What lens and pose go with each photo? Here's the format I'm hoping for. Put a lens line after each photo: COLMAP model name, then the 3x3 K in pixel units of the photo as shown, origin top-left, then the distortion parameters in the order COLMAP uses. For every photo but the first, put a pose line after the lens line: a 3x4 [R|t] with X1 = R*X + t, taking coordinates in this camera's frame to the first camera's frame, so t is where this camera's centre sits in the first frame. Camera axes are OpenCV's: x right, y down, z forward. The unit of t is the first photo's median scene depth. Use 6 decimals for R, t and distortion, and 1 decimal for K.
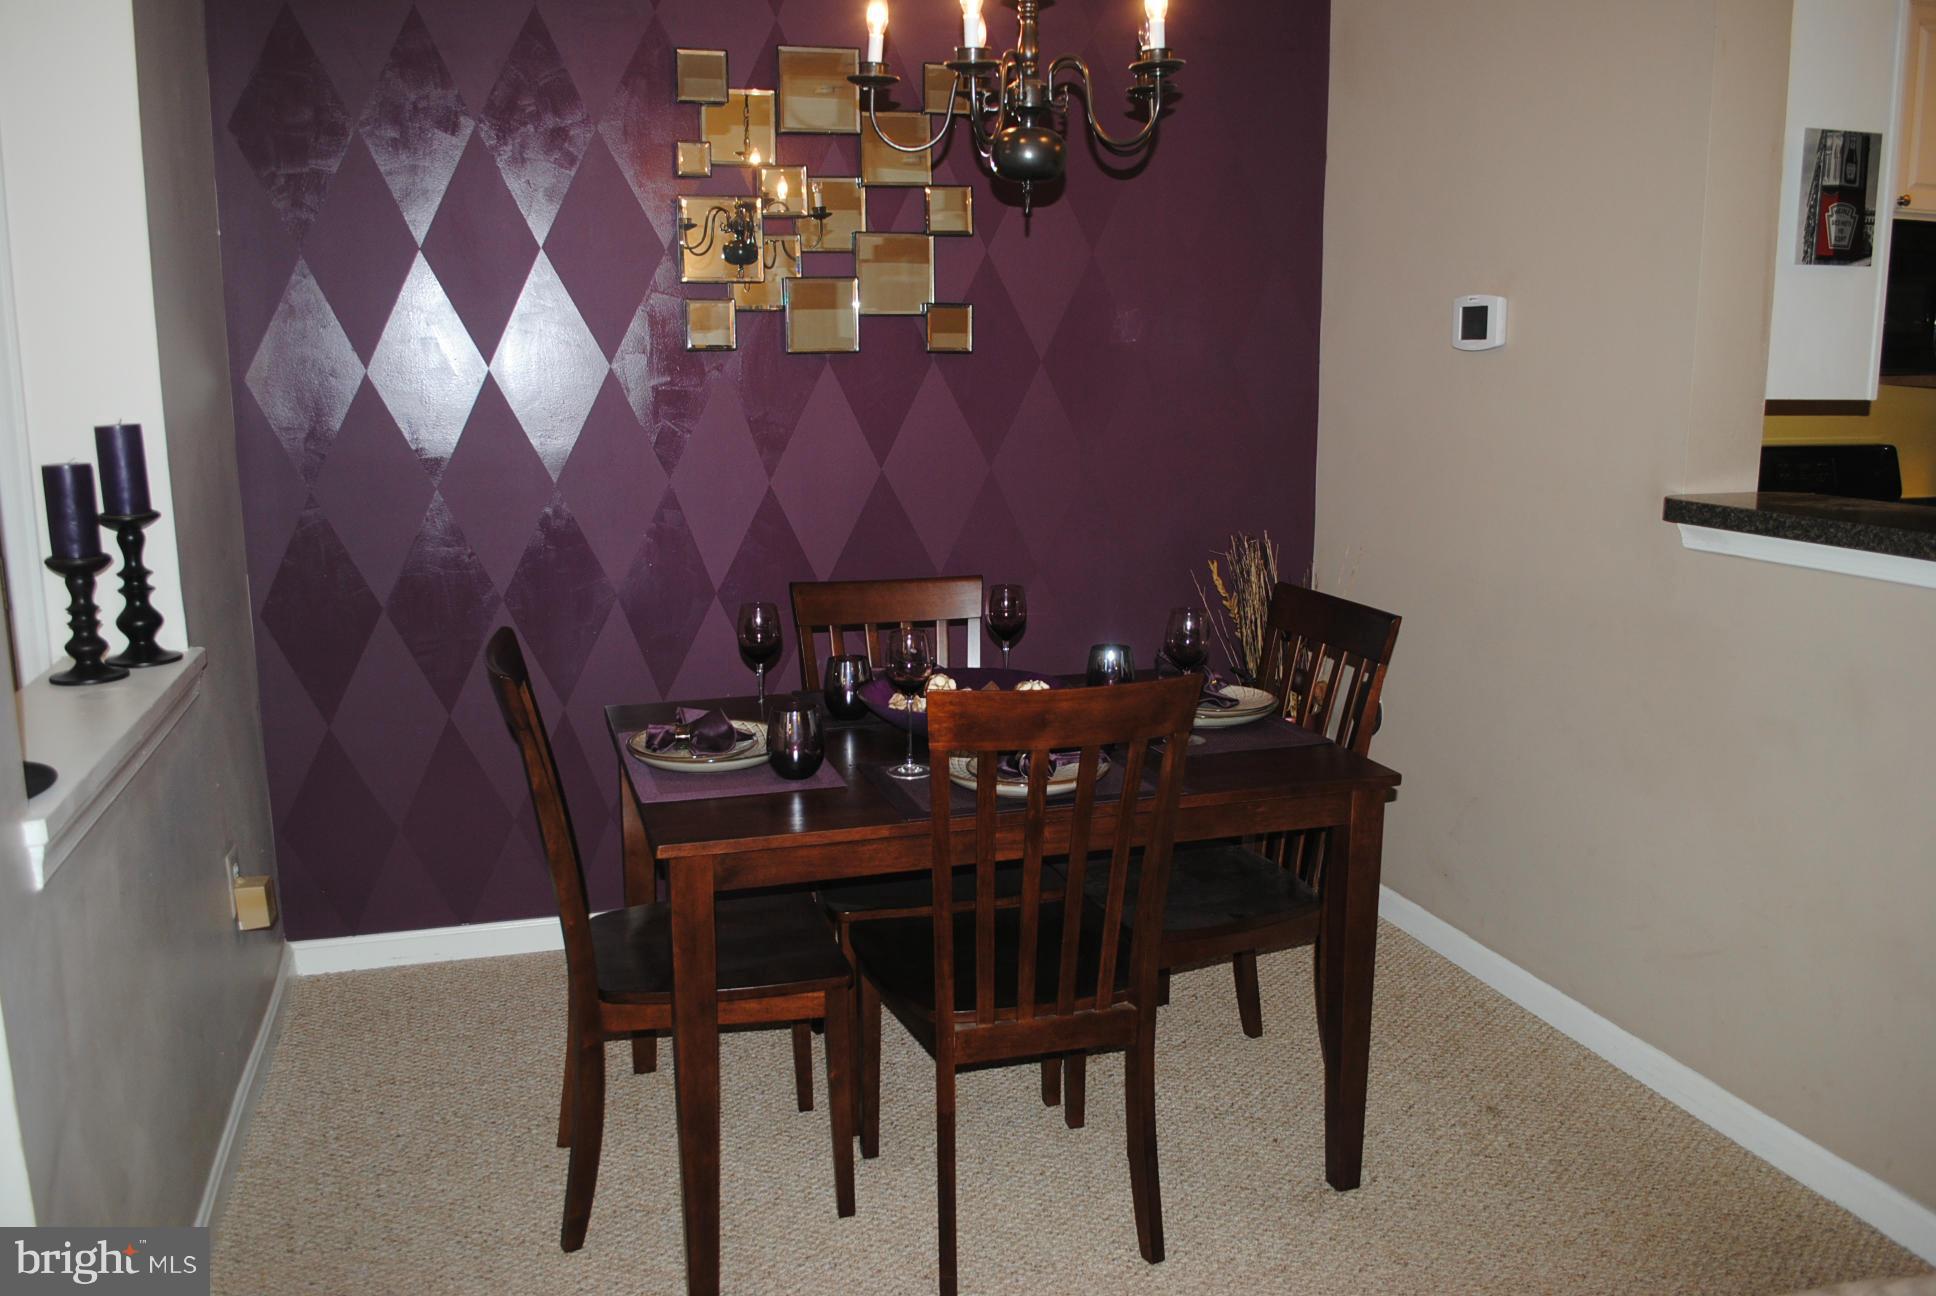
lens RADIAL K [[1530.1, 0, 988.3], [0, 1530.1, 653.7], [0, 0, 1]] dist [-0.084830, 0.013913]
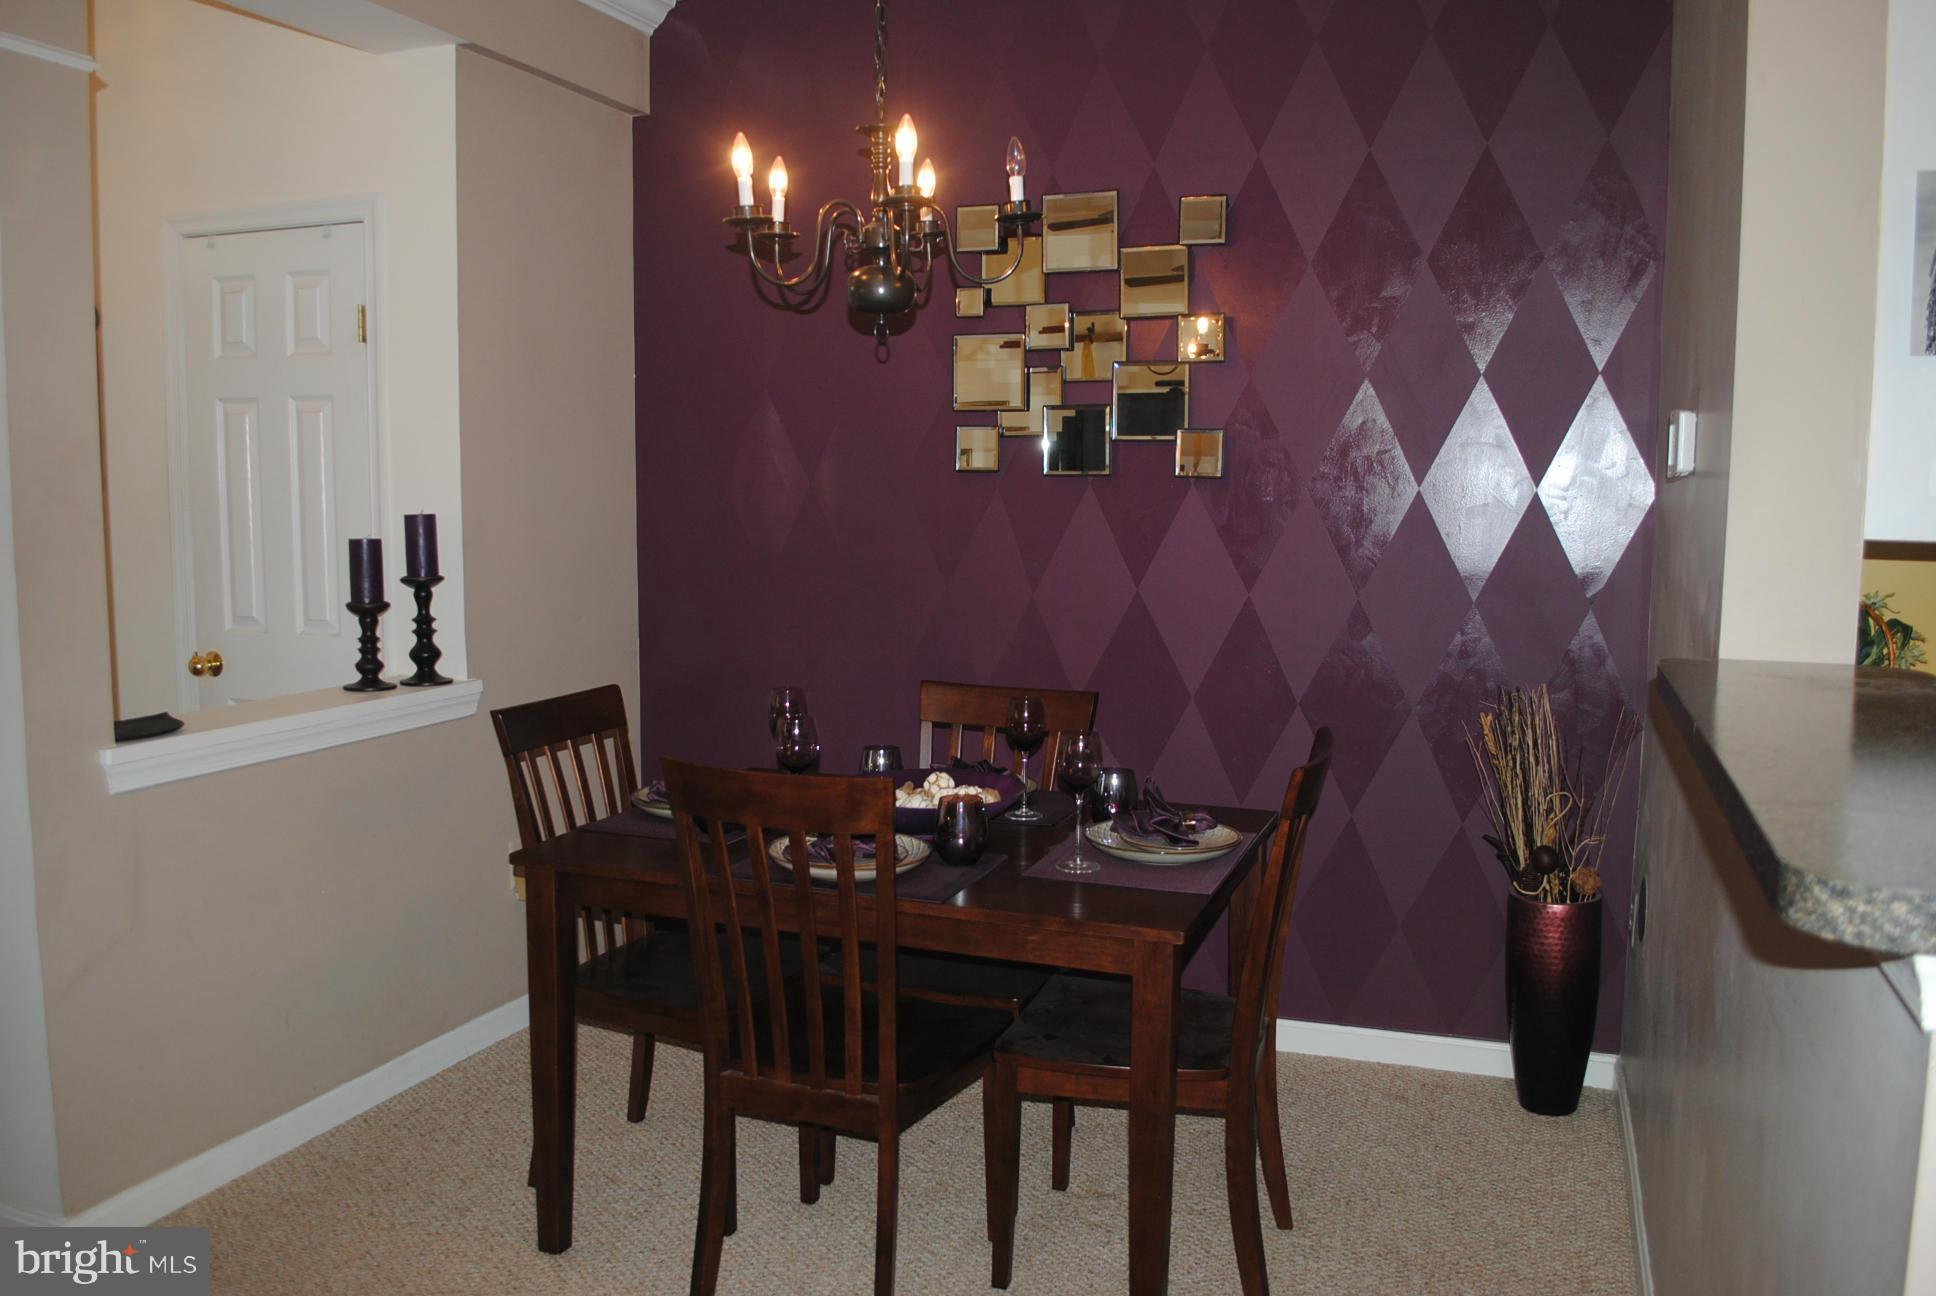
lens RADIAL K [[1530.1, 0, 969.9], [0, 1530.1, 647.3], [0, 0, 1]] dist [-0.084830, 0.013913]
pose [[0.790085, 0.075626, -0.608314, 0.638861], [-0.130001, 0.990460, -0.045711, -0.026965], [0.599054, 0.115197, 0.792379, 0.166146]]
